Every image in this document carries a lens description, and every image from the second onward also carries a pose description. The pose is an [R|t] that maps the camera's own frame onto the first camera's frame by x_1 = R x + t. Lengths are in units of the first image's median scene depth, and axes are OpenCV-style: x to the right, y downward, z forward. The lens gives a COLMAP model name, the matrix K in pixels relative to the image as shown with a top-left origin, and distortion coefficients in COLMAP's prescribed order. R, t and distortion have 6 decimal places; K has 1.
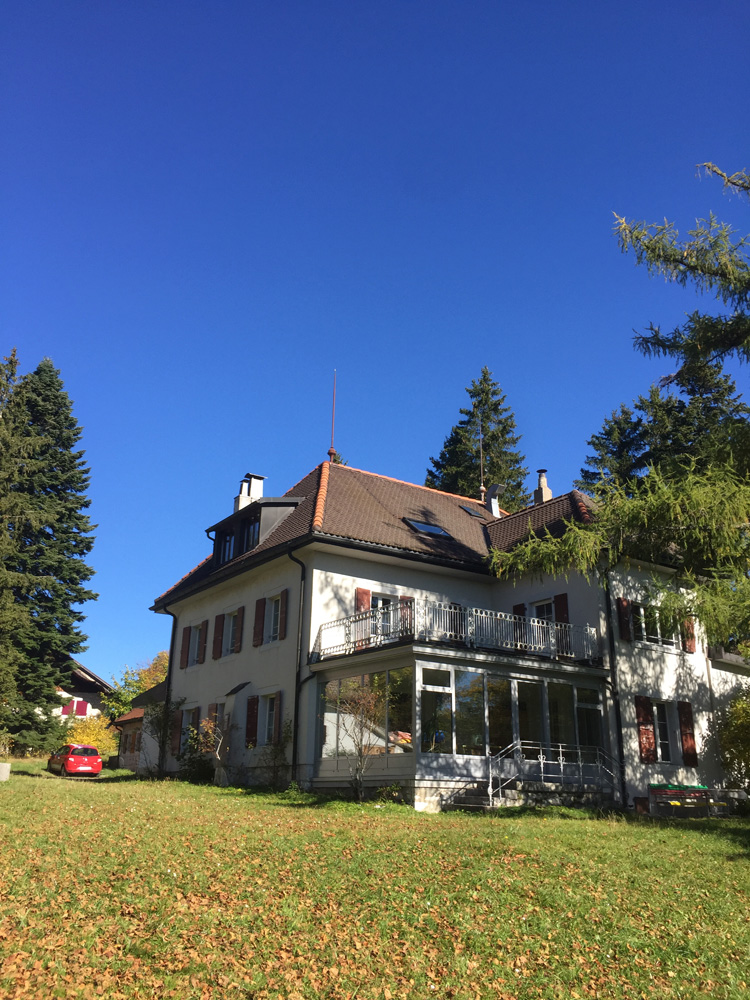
lens RADIAL K [[861.6, 0, 375.2], [0, 861.6, 502.8], [0, 0, 1]] dist [0.049819, -0.043635]
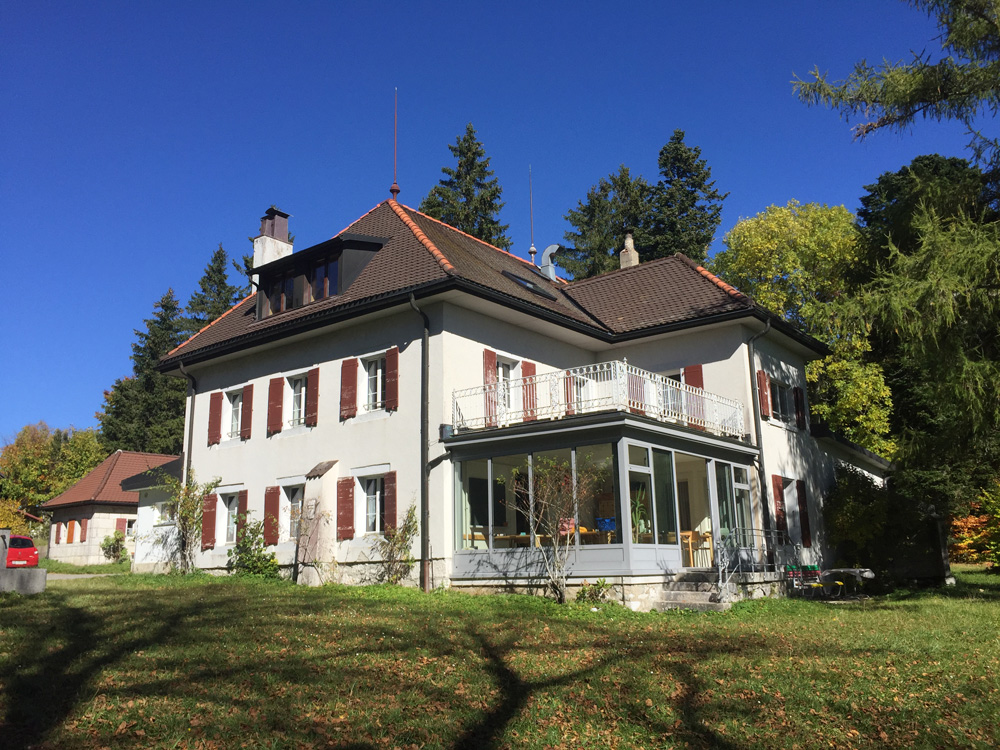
lens RADIAL K [[861.6, 0, 504.7], [0, 861.6, 377.0], [0, 0, 1]] dist [0.049819, -0.043635]
pose [[0.955465, 0.031158, 0.293455, -0.248451], [-0.062949, 0.993042, 0.099521, 0.040814], [-0.288312, -0.113561, 0.950779, 0.198735]]
